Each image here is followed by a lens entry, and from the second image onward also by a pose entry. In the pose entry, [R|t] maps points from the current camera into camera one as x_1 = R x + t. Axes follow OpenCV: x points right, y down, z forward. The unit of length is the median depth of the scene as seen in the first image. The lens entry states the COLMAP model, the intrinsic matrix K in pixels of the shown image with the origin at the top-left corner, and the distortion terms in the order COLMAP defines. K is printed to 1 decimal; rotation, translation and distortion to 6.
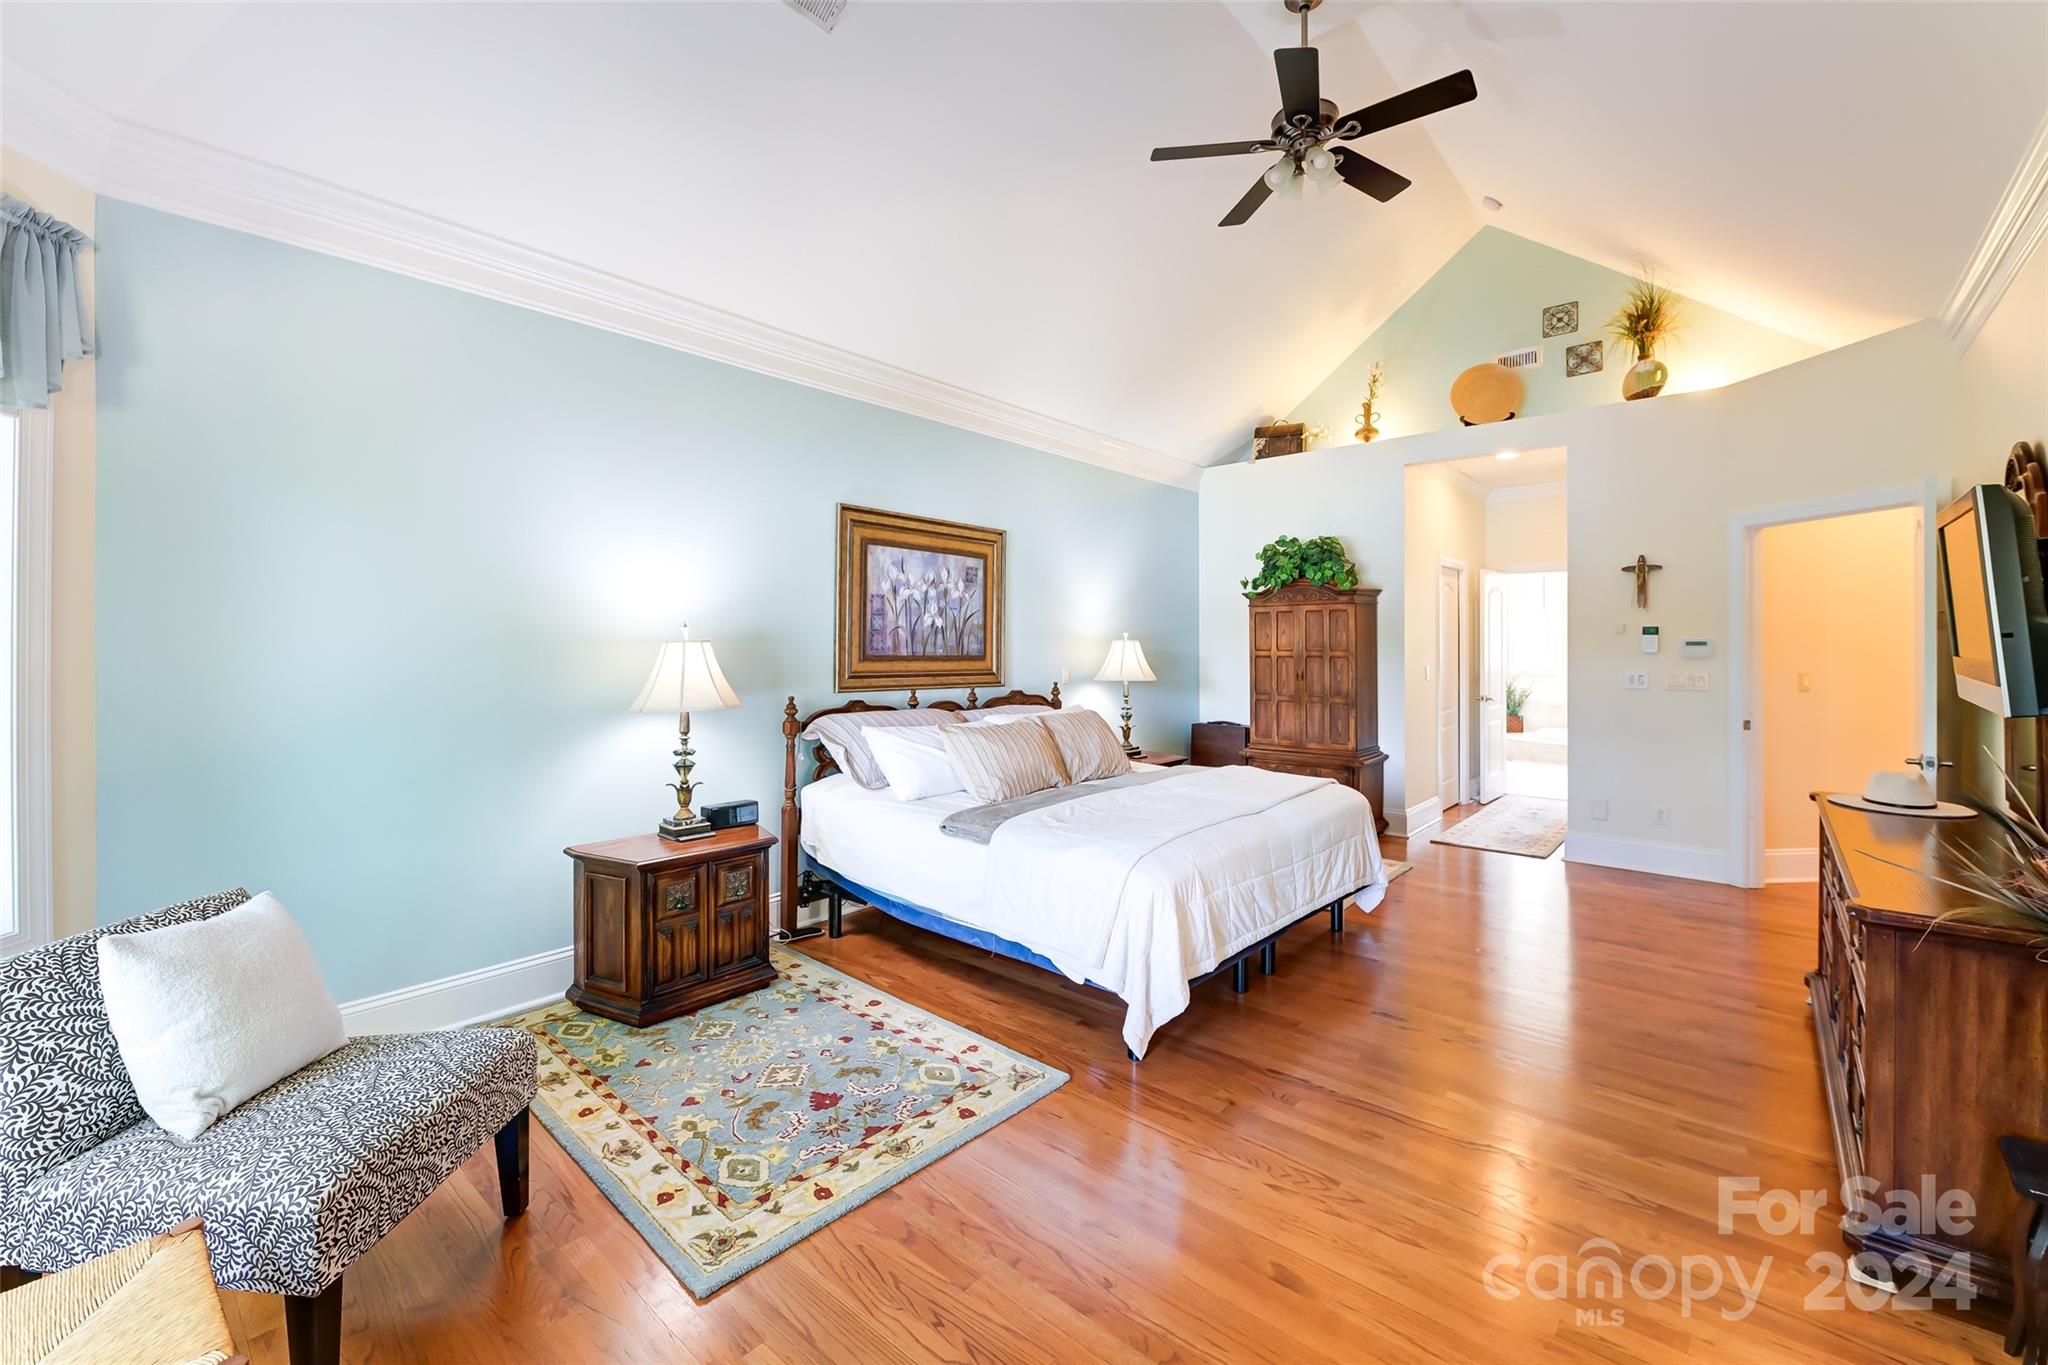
lens RADIAL K [[832.1, 0, 1028.5], [0, 832.1, 654.5], [0, 0, 1]] dist [0.002616, -0.001255]
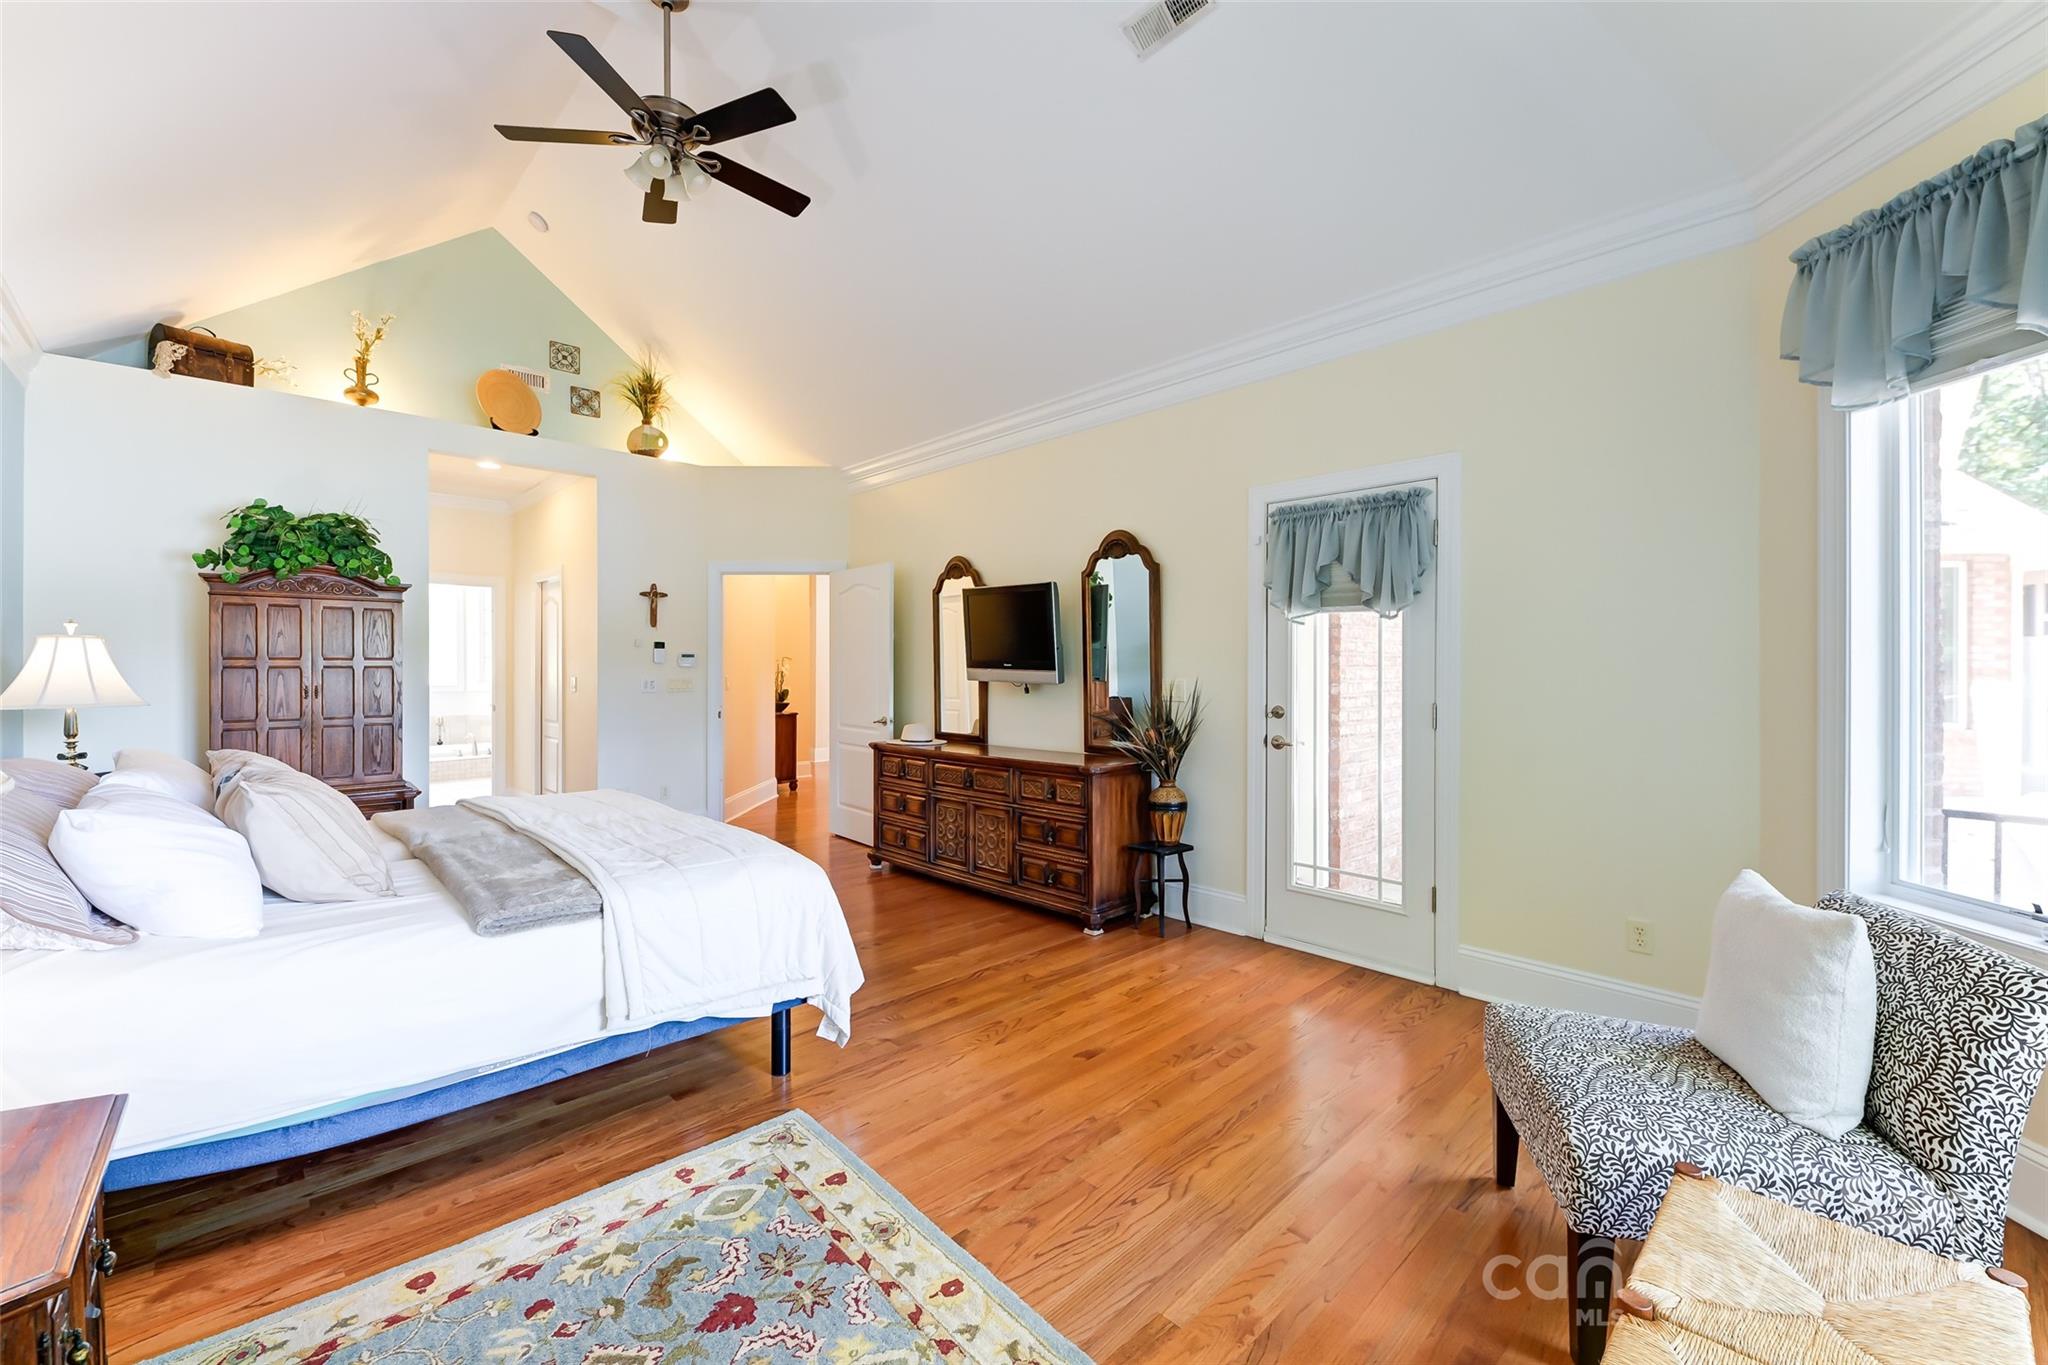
lens RADIAL K [[832.1, 0, 1018.3], [0, 832.1, 674.1], [0, 0, 1]] dist [0.002616, -0.001255]
pose [[0.085900, -0.005206, 0.996290, -0.880037], [0.008930, 0.999950, 0.004456, 0.026816], [-0.996264, 0.008514, 0.085943, 0.709141]]
